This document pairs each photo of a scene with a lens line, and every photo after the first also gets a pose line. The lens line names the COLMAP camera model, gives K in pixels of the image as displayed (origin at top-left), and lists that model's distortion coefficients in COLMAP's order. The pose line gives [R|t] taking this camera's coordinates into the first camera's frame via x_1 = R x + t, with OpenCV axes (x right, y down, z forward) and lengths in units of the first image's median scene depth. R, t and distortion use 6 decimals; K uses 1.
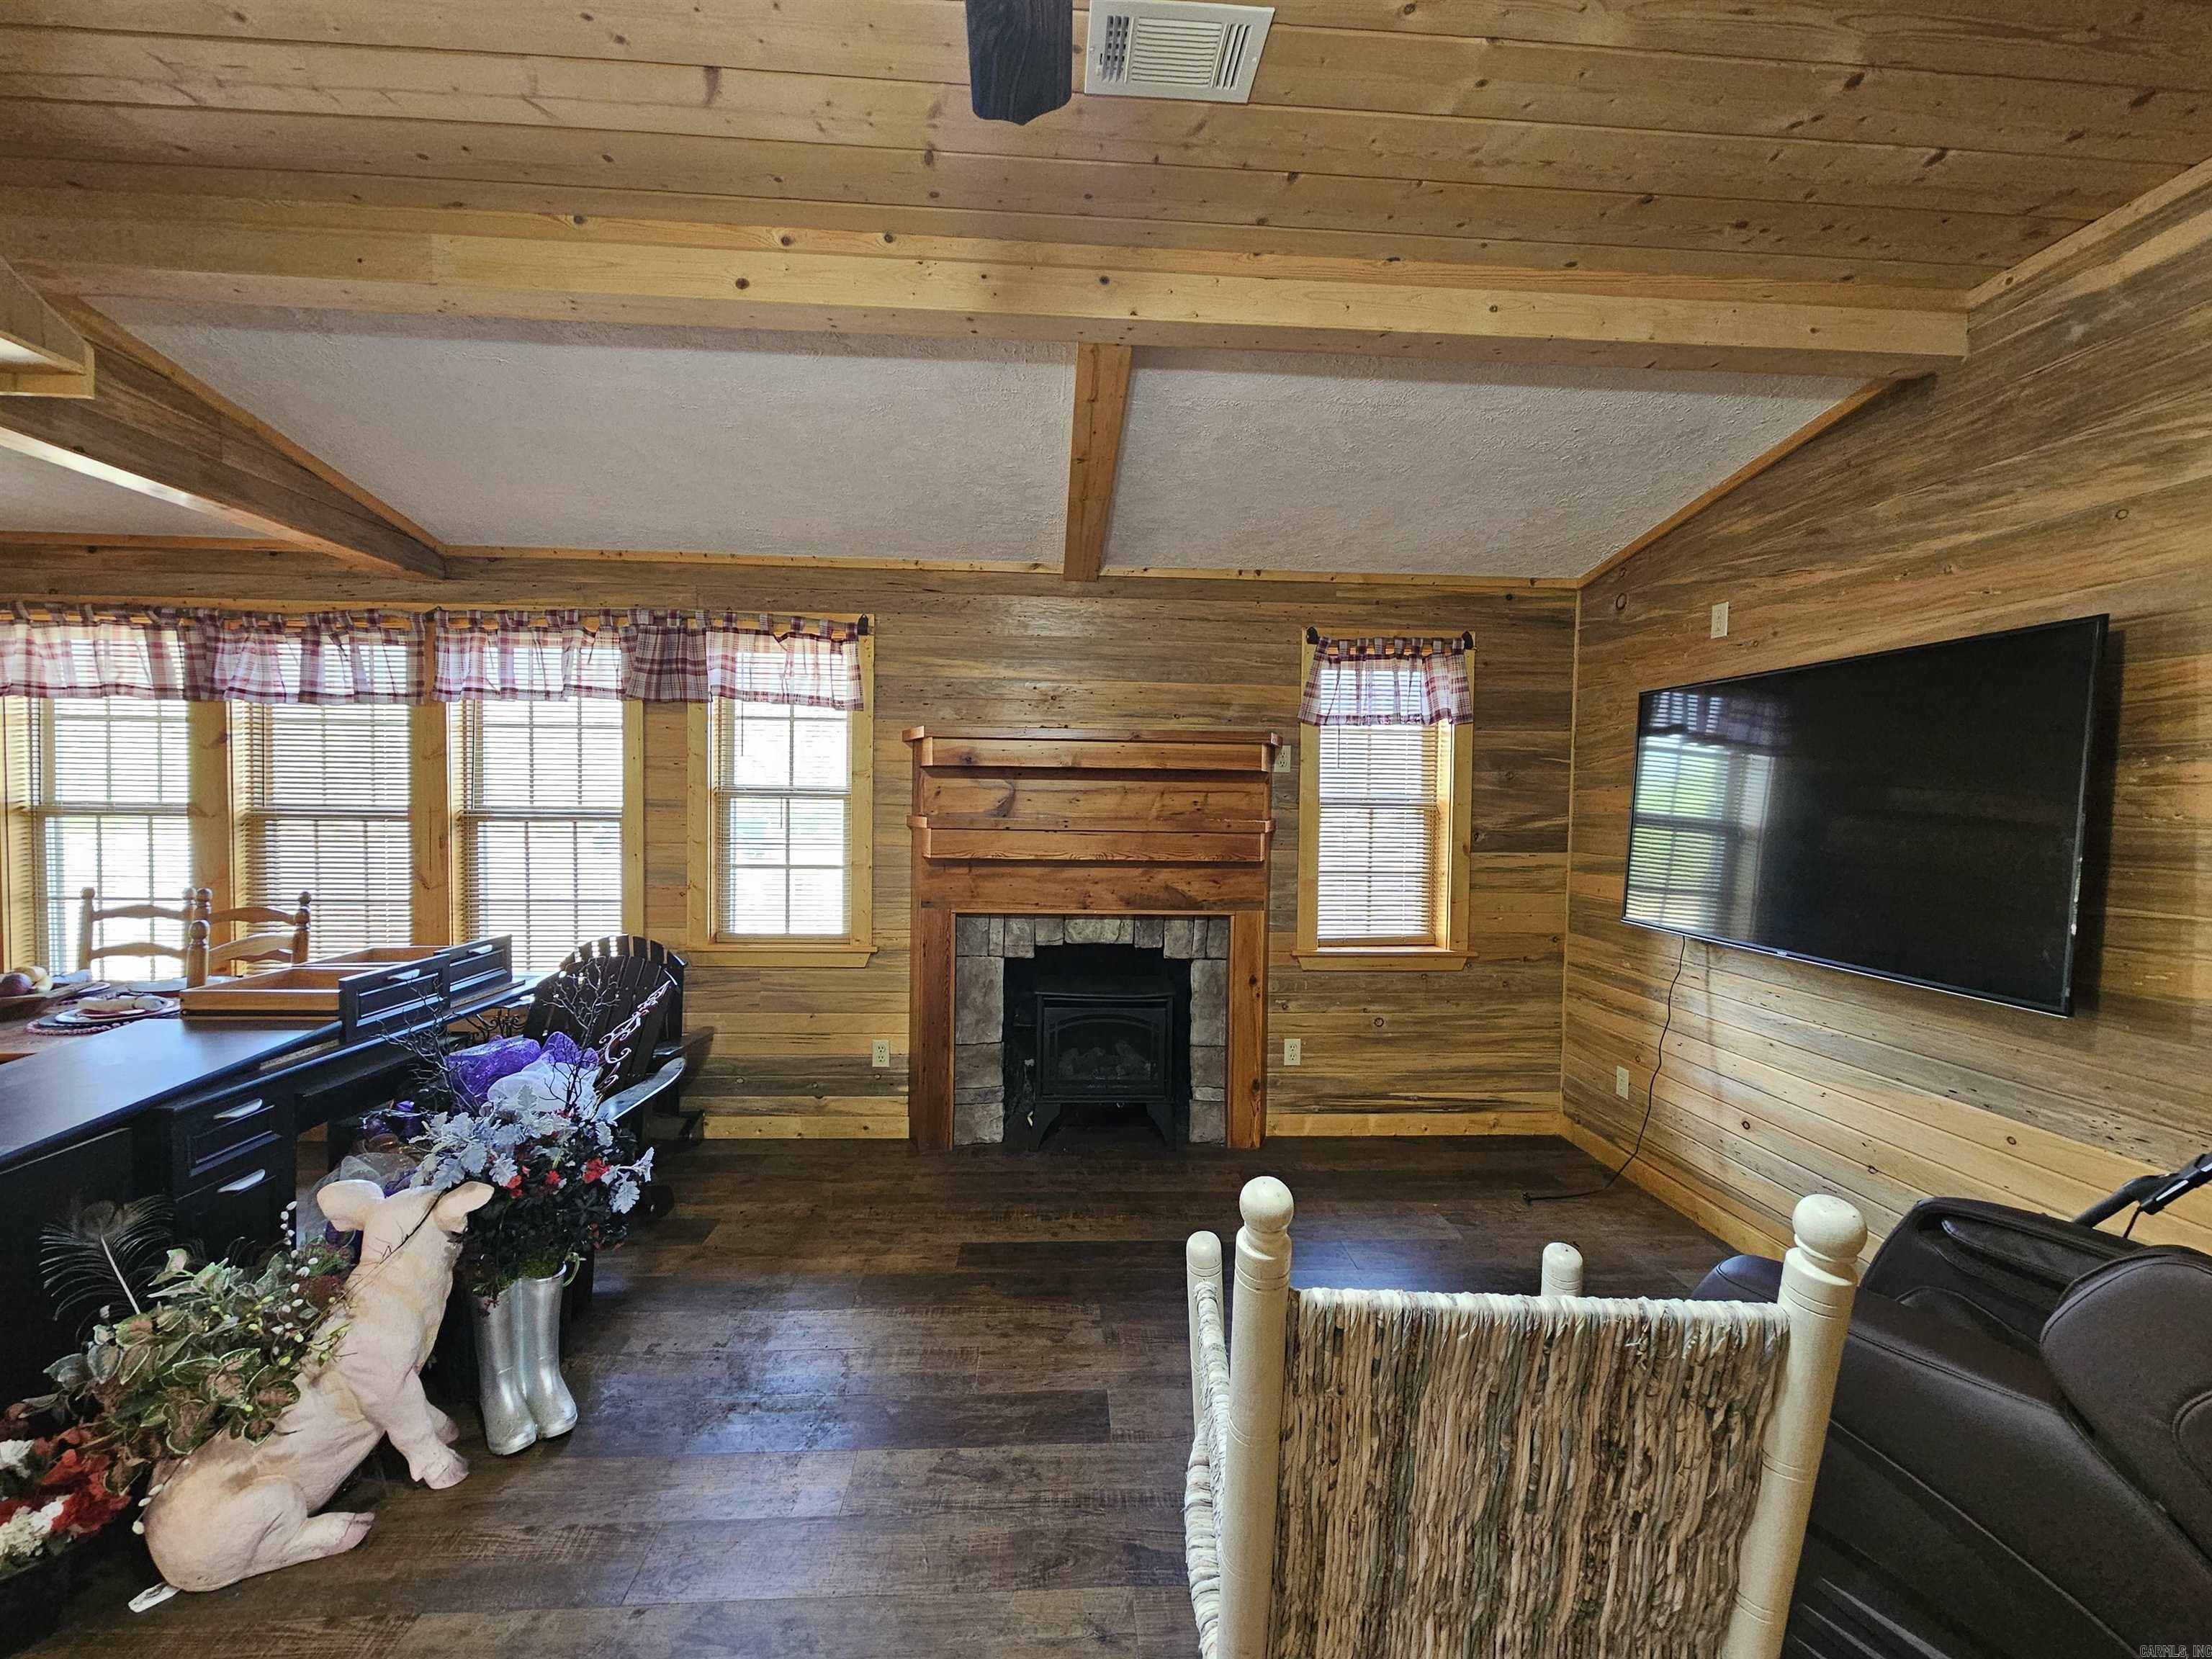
lens RADIAL K [[913.8, 0, 1095.8], [0, 913.8, 823.8], [0, 0, 1]] dist [-0.001710, 0.001143]
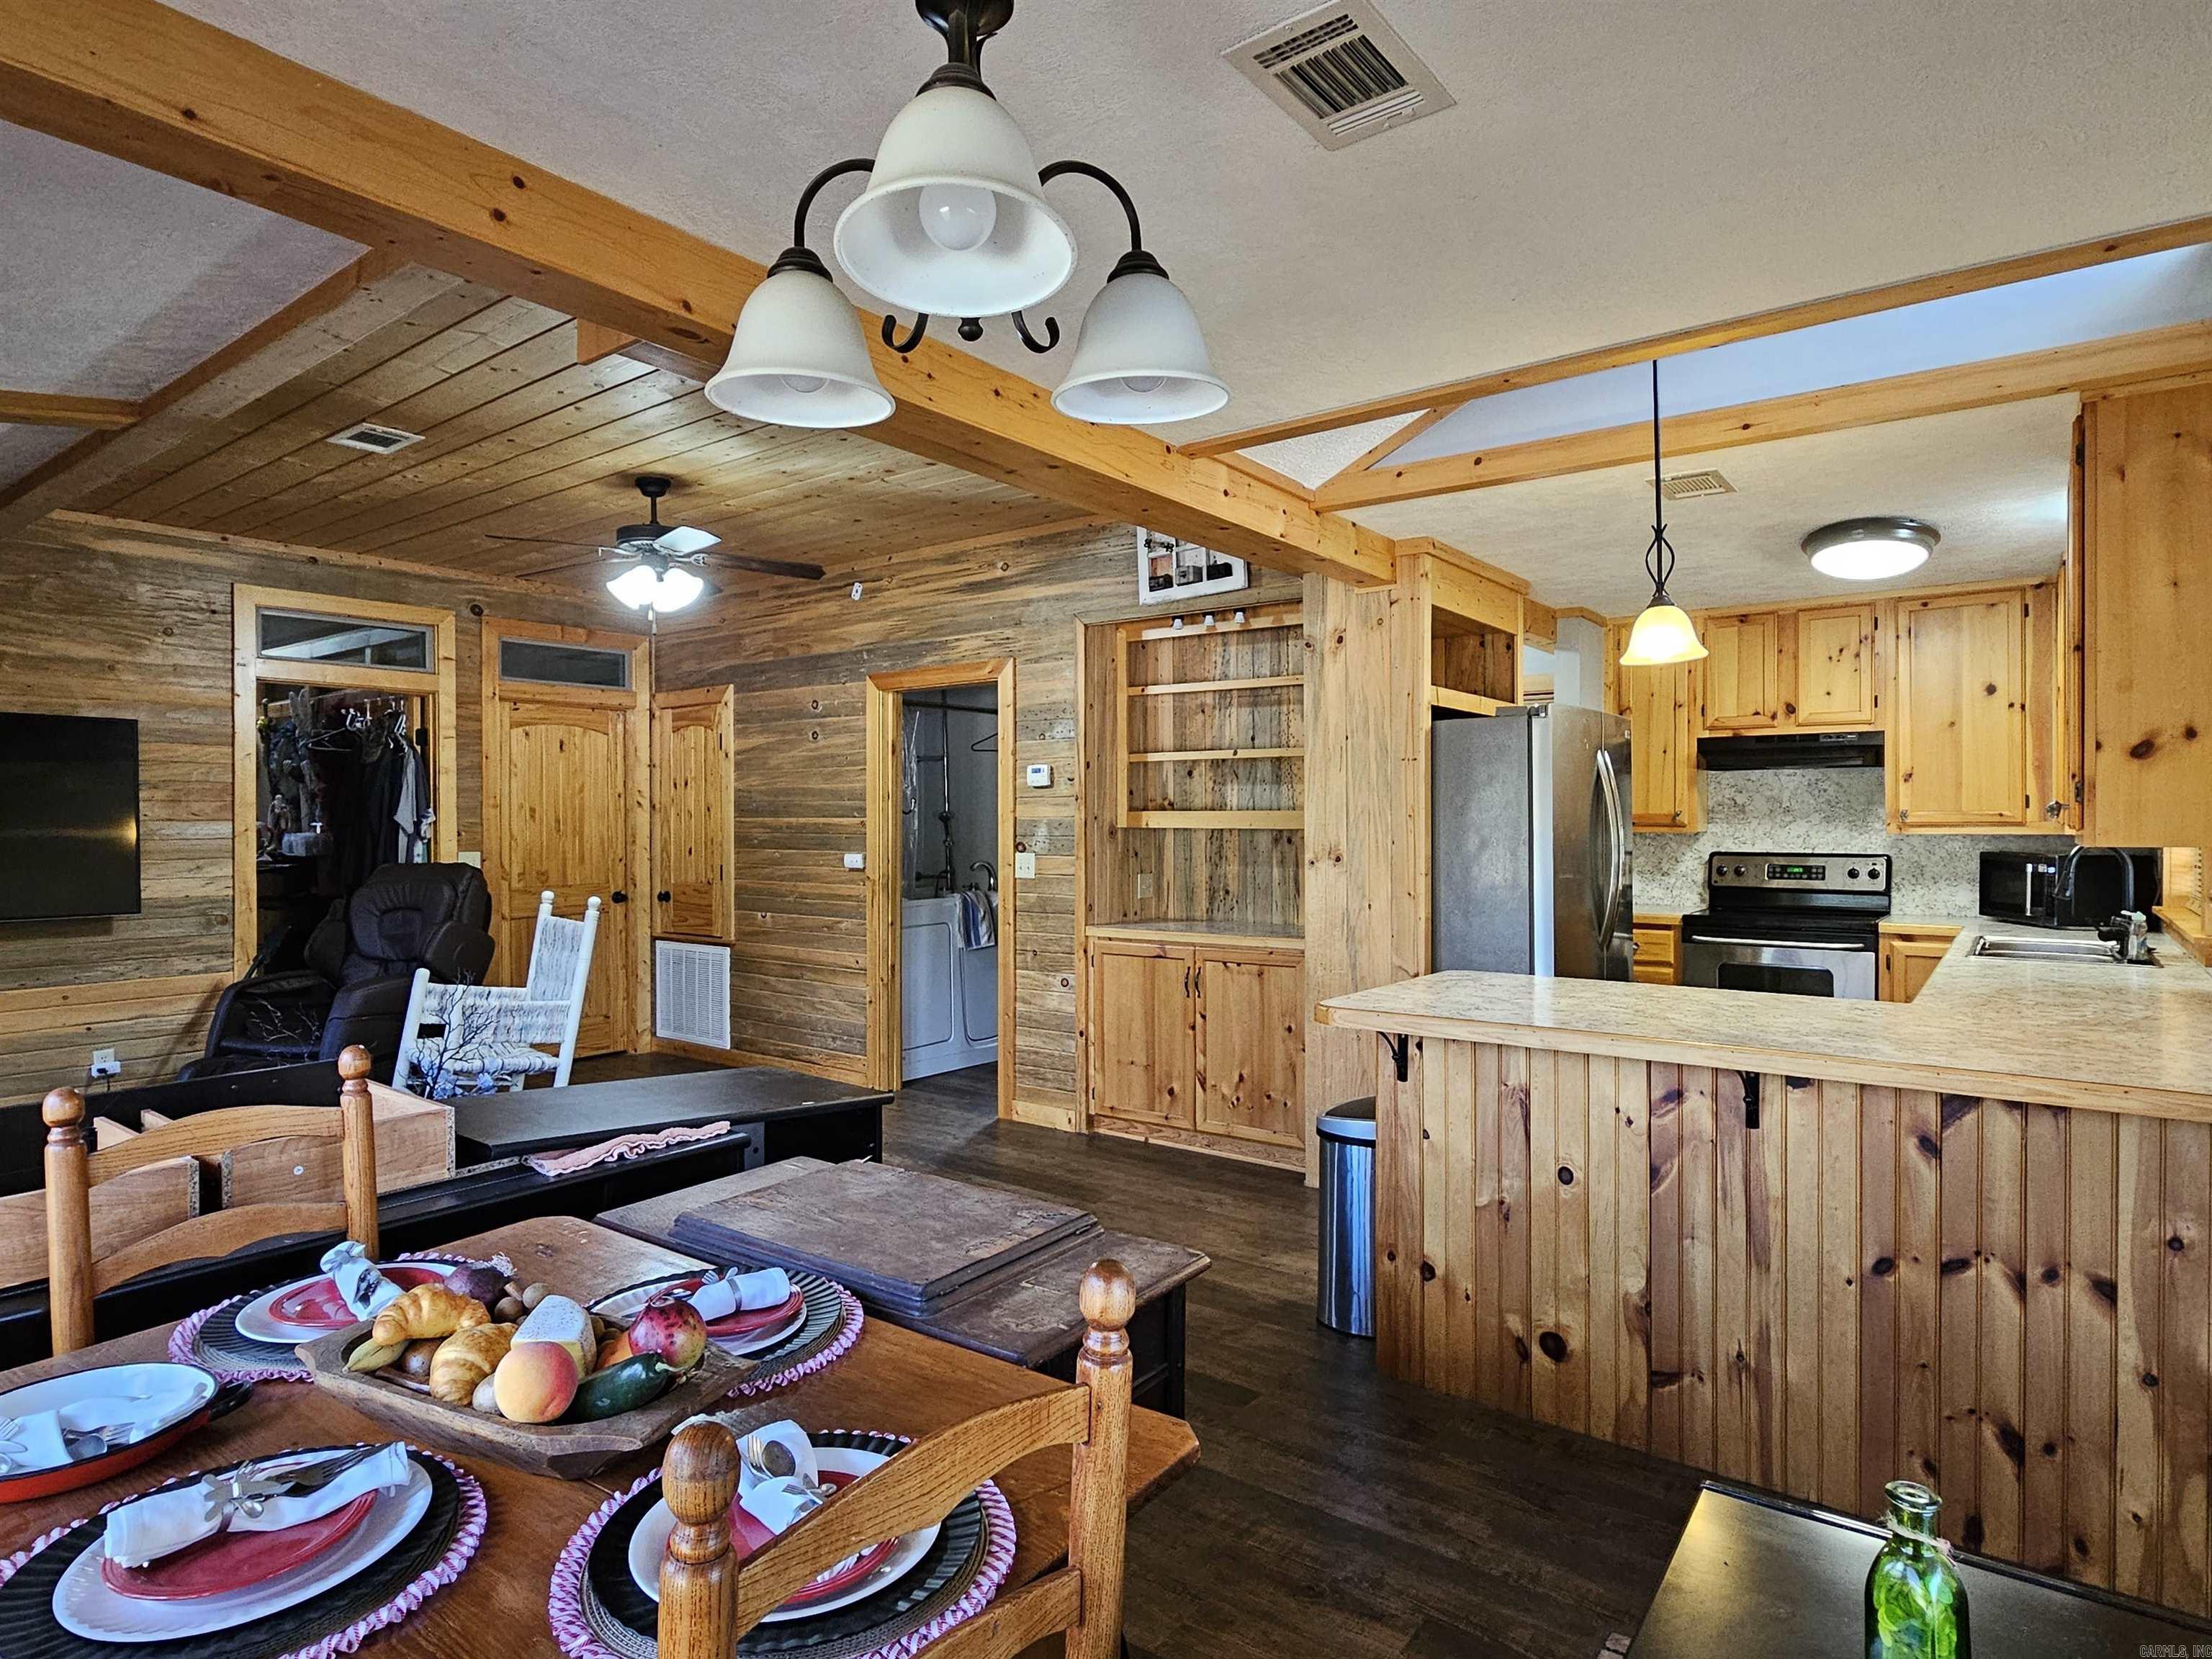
lens RADIAL K [[1237.2, 0, 1091.7], [0, 1237.2, 822.9], [0, 0, 1]] dist [-0.006582, 0.003219]
pose [[-0.753402, -0.012724, 0.657437, -1.220051], [0.012786, 0.999340, 0.033993, -0.030998], [-0.657435, 0.034016, -0.752743, 0.861197]]
